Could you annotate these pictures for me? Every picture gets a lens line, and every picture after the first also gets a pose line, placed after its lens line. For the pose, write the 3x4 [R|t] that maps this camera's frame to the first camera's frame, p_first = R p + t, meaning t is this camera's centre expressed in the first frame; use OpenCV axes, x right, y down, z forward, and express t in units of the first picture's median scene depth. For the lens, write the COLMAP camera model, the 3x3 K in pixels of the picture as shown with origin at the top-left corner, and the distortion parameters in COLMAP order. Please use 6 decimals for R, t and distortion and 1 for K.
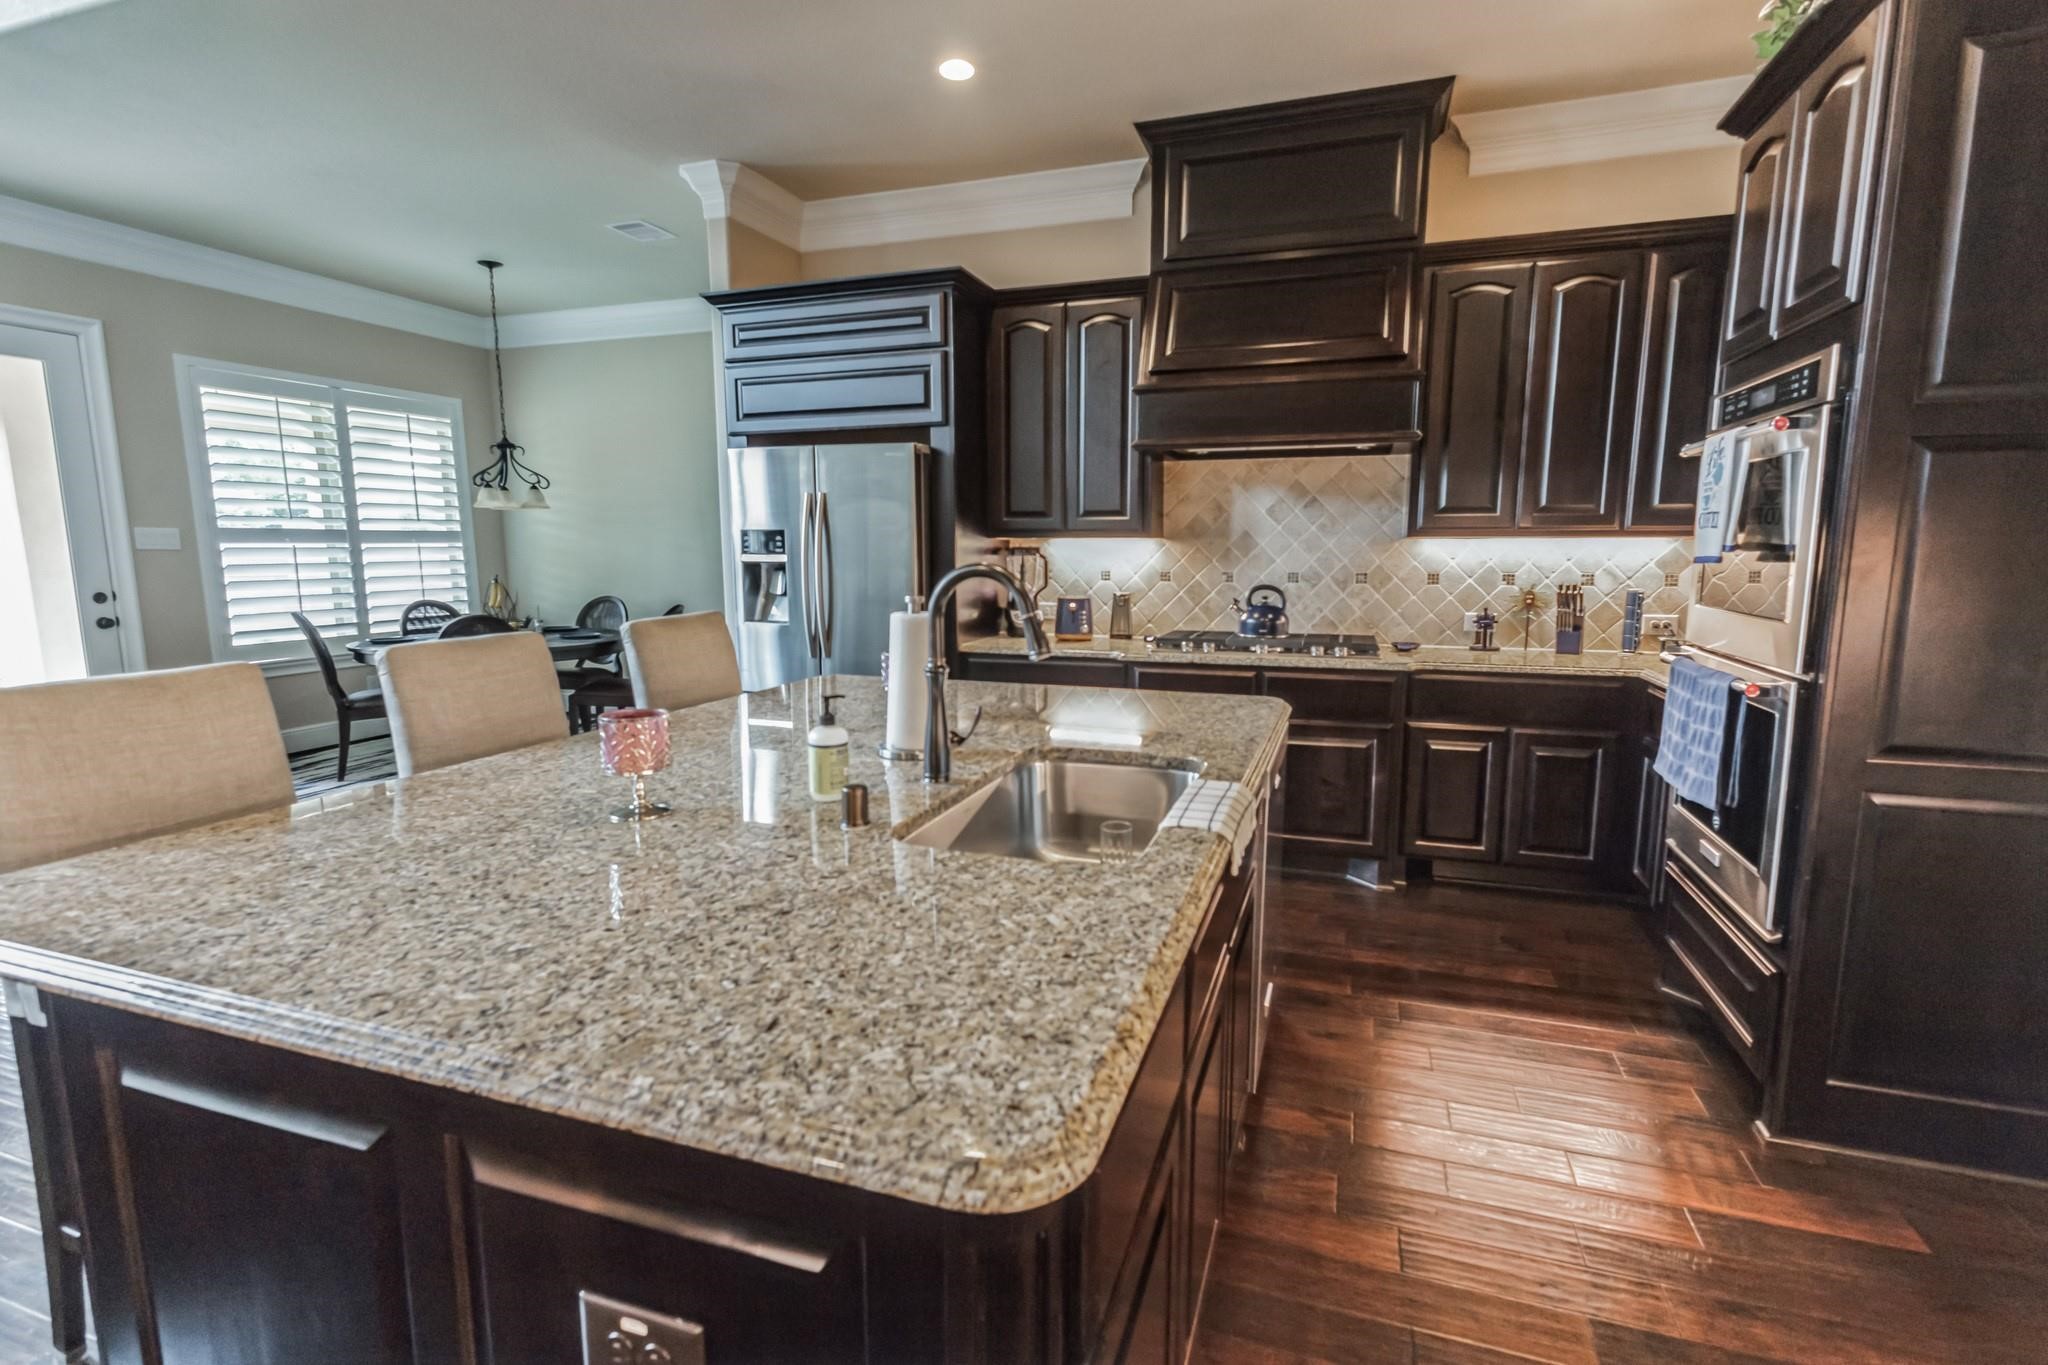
lens RADIAL K [[956.7, 0, 1024.0], [0, 956.7, 682.5], [0, 0, 1]] dist [0.007957, 0.000071]
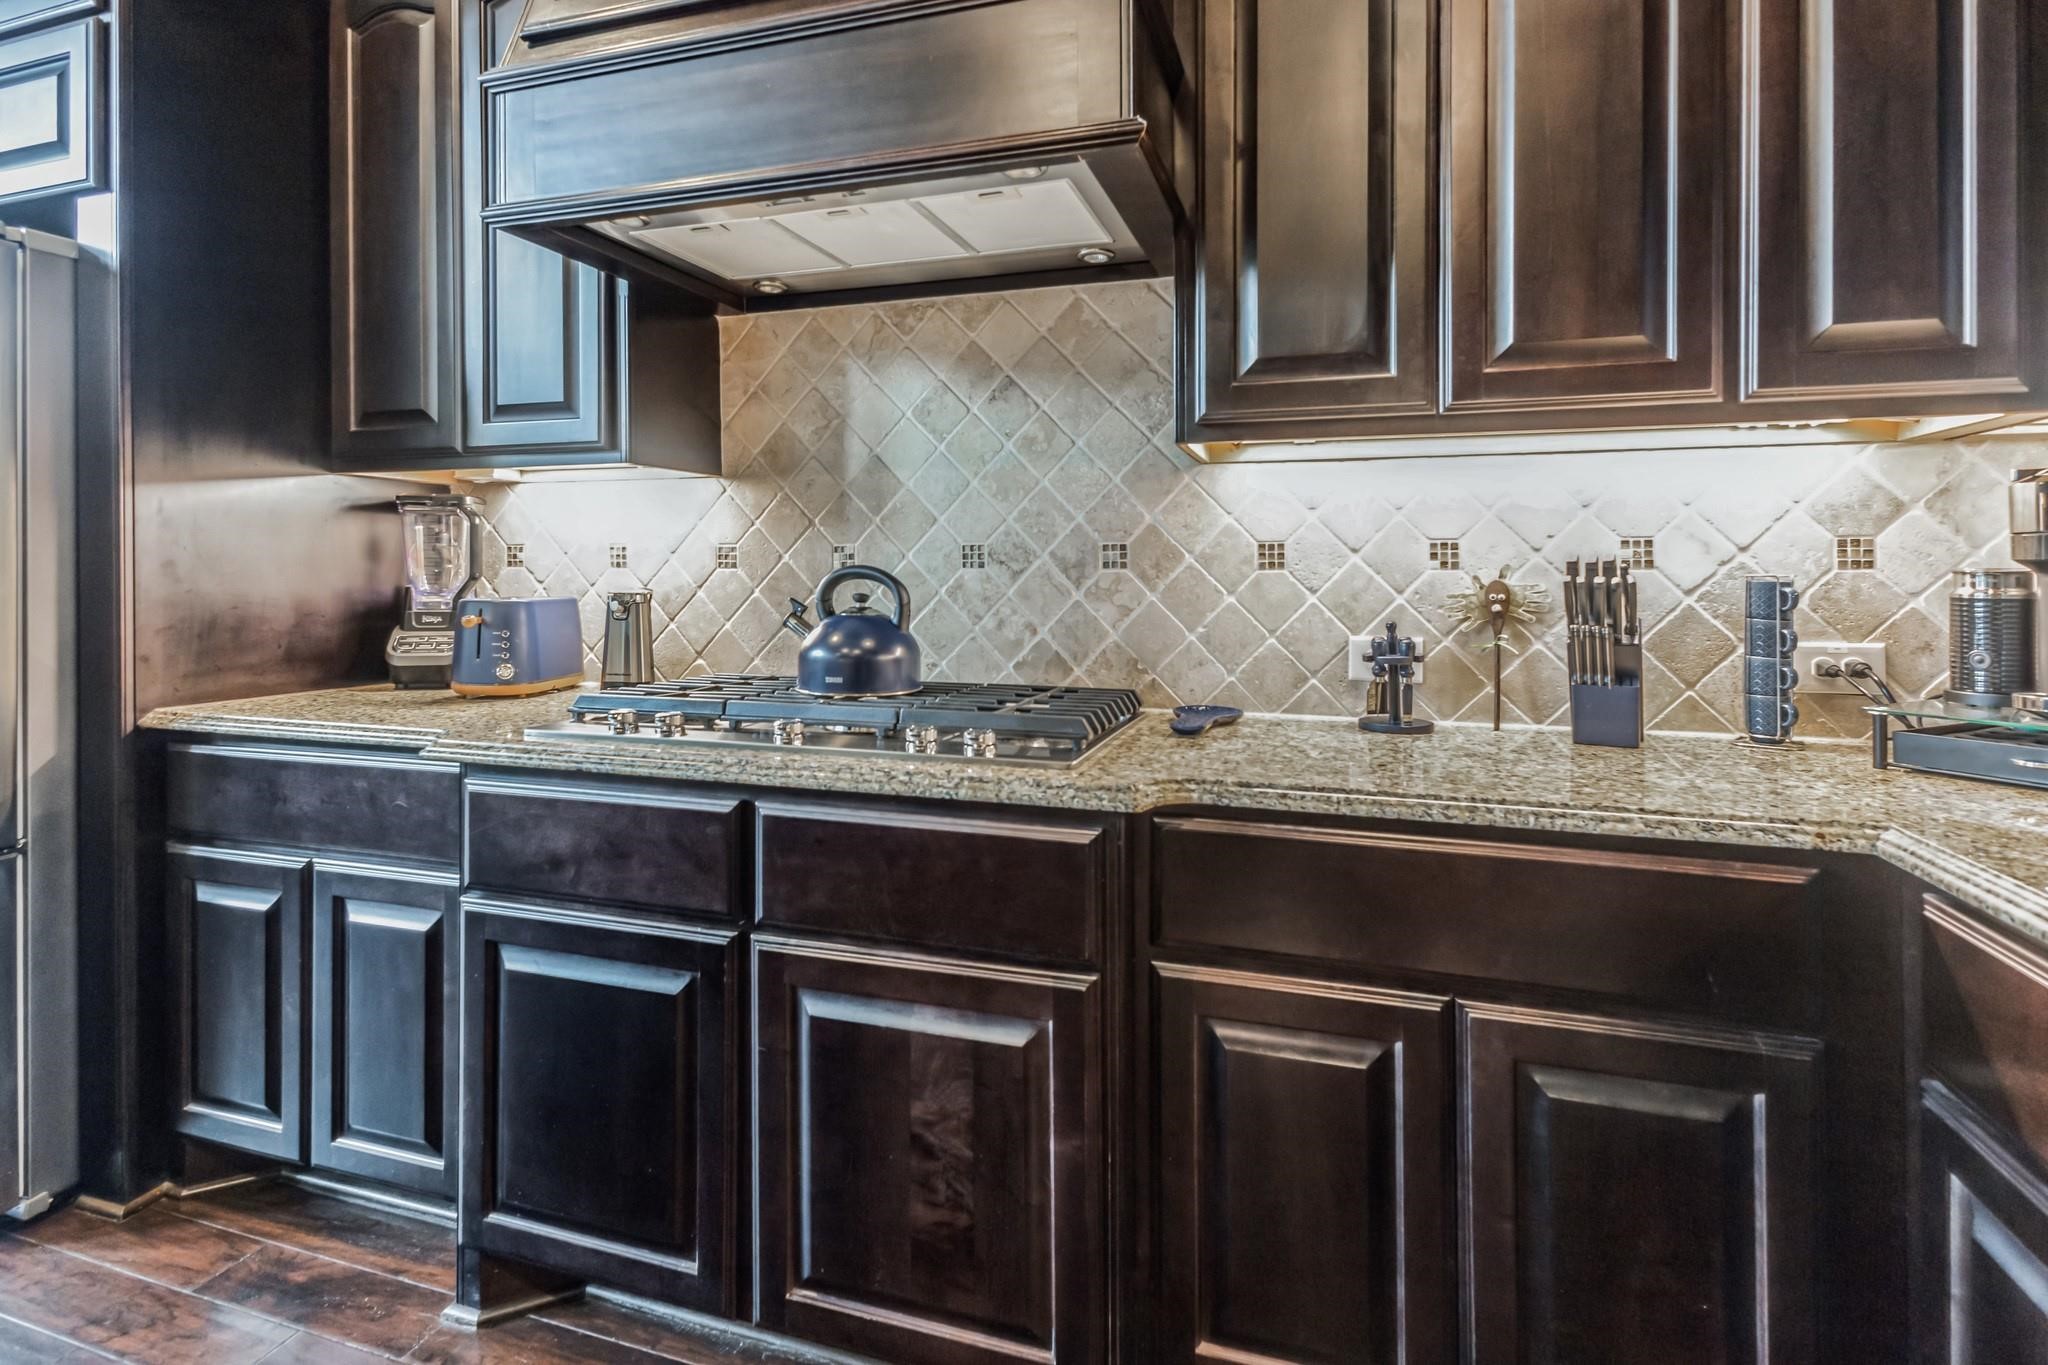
lens RADIAL K [[973.5, 0, 1021.3], [0, 973.5, 562.3], [0, 0, 1]] dist [0.003609, 0.000297]
pose [[0.999951, 0.003864, 0.009063, 0.316437], [-0.002420, 0.988043, -0.154161, -0.038983], [-0.009550, 0.154131, 0.988004, 0.581683]]
